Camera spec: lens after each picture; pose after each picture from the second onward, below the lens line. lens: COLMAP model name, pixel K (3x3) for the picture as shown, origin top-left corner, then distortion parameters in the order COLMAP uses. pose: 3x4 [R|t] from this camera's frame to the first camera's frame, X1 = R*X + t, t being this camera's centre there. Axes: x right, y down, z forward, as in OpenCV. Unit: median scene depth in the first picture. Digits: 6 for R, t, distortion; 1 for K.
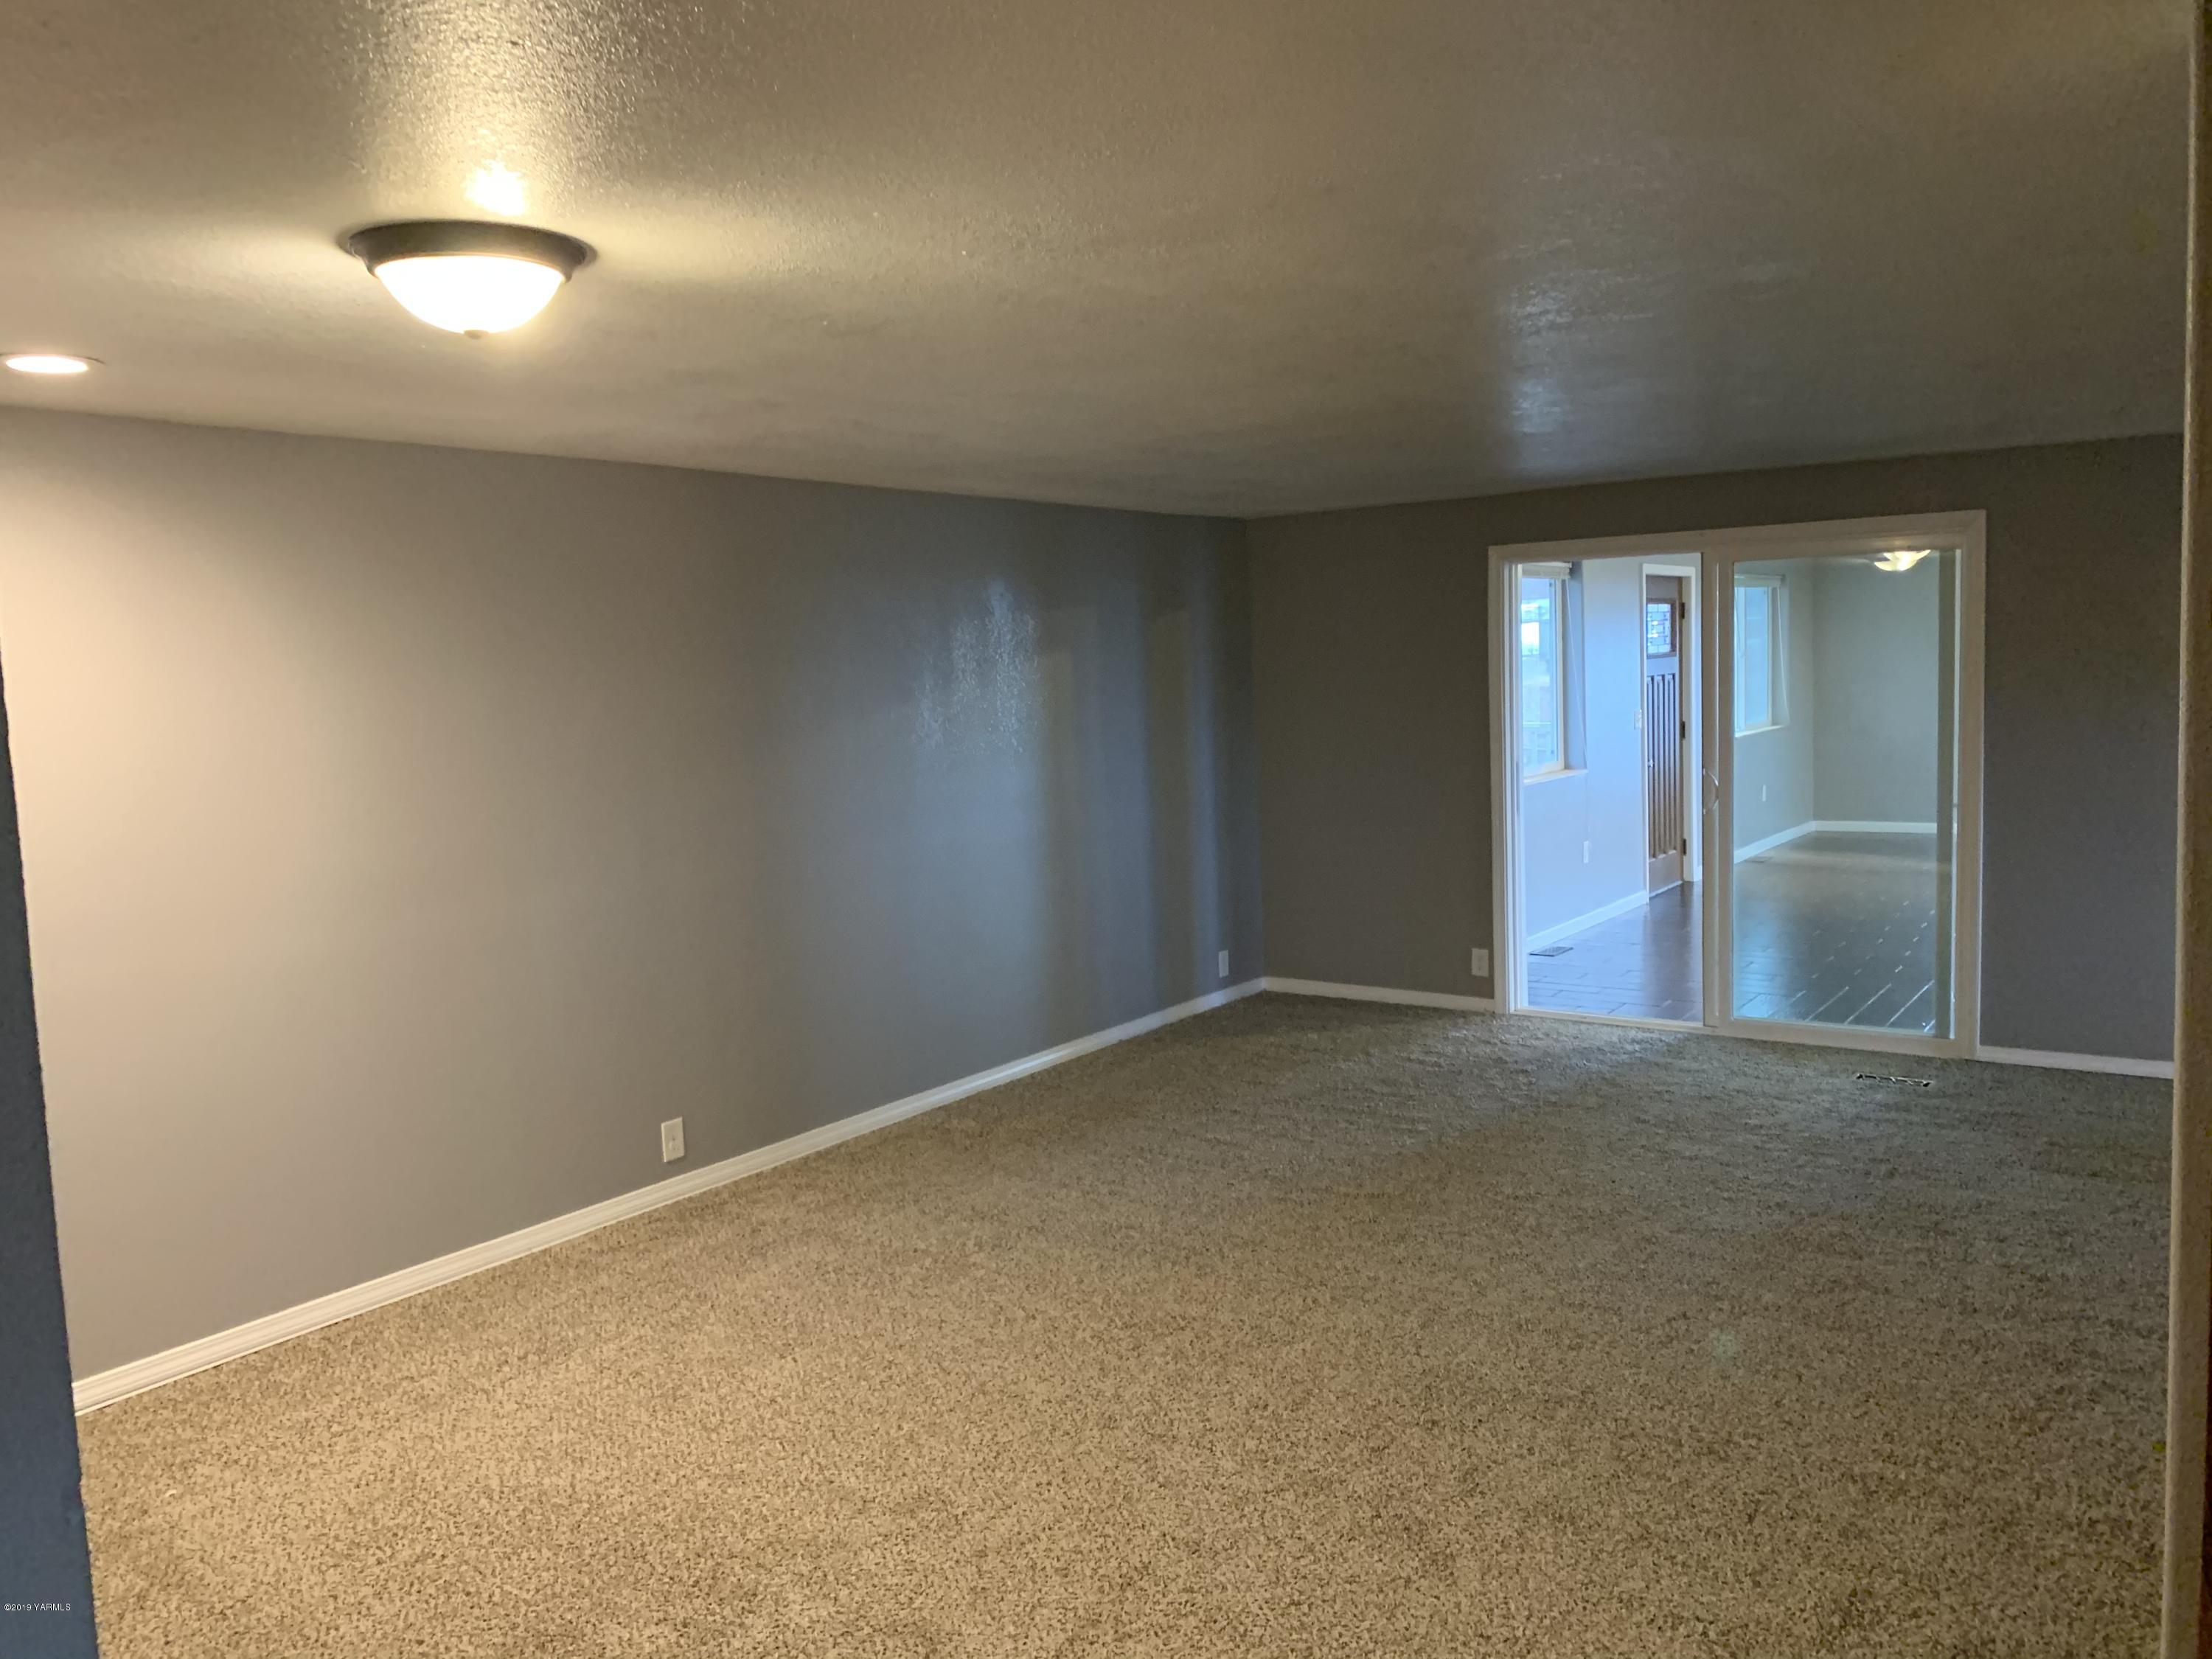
lens RADIAL K [[1698.0, 0, 1107.6], [0, 1698.0, 808.8], [0, 0, 1]] dist [0.056515, -0.084646]
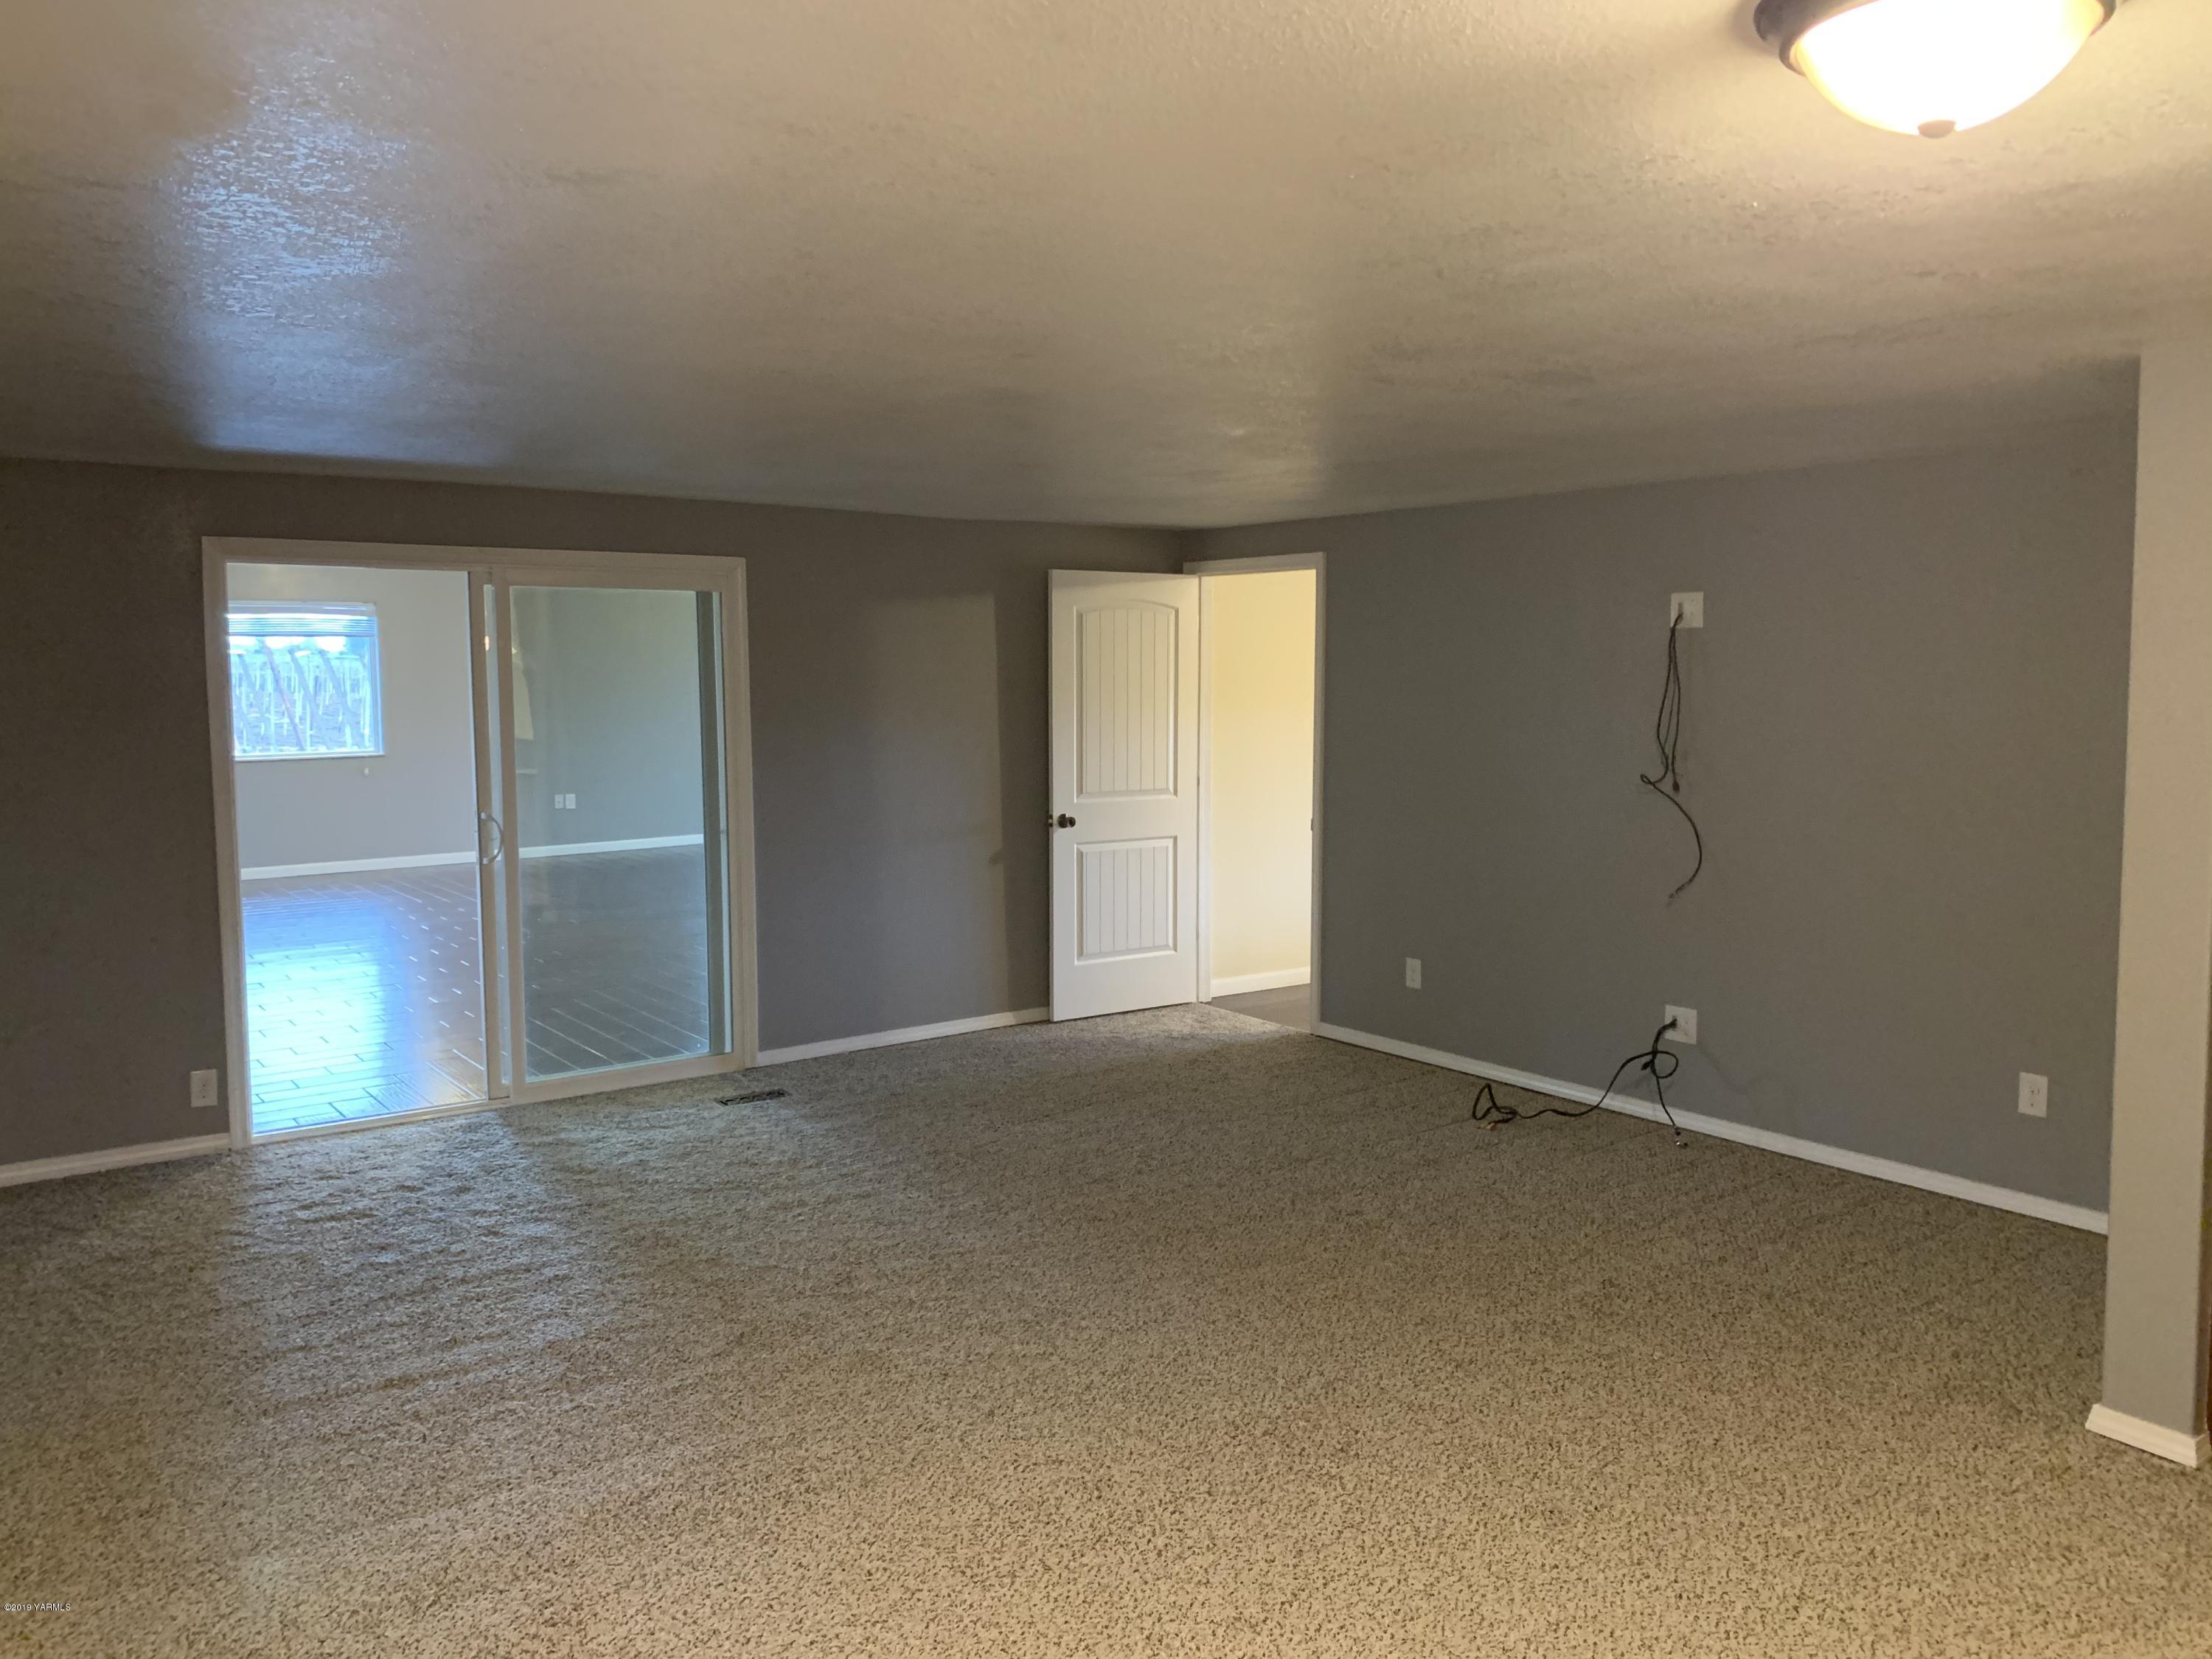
lens RADIAL K [[1644.9, 0, 1106.0], [0, 1644.9, 829.5], [0, 0, 1]] dist [0.003293, 0.002014]
pose [[0.317422, -0.059116, 0.946440, -0.400367], [0.078804, 0.996247, 0.035798, -0.022117], [-0.945004, 0.063220, 0.320890, 0.451354]]
